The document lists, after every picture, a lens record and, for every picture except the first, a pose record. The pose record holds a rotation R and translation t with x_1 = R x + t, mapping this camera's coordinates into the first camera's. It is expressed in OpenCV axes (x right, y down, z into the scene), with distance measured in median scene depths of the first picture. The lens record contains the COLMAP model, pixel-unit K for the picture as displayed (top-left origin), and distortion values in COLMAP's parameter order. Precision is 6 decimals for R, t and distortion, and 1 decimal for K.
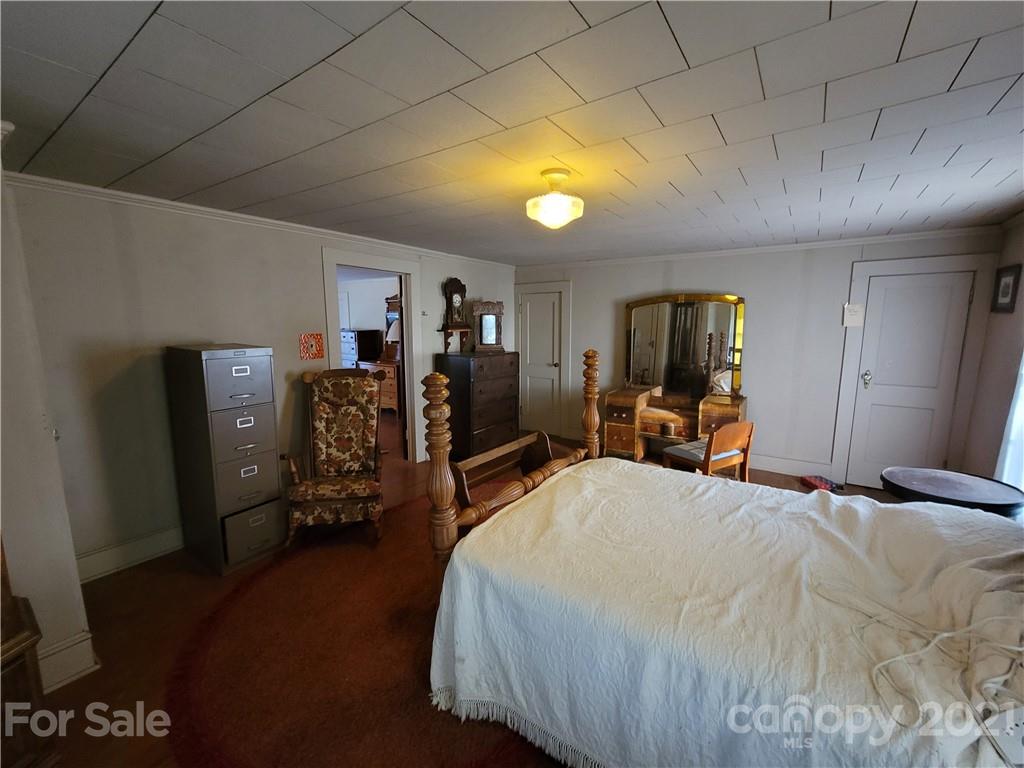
lens RADIAL K [[420.1, 0, 515.7], [0, 420.1, 381.8], [0, 0, 1]] dist [-0.004814, 0.000135]
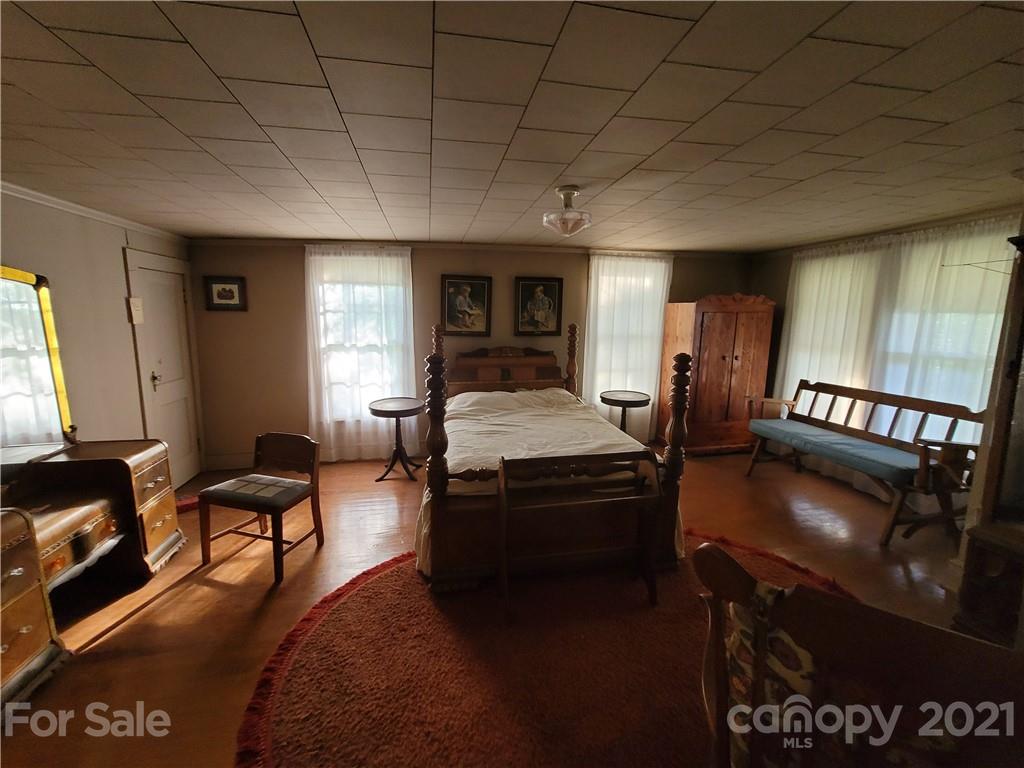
lens RADIAL K [[420.1, 0, 511.3], [0, 420.1, 389.9], [0, 0, 1]] dist [-0.004814, 0.000135]
pose [[-0.708878, -0.108527, 0.696932, -0.319608], [0.105678, 0.960596, 0.257075, -0.130914], [-0.697369, 0.255885, -0.669477, 0.971861]]
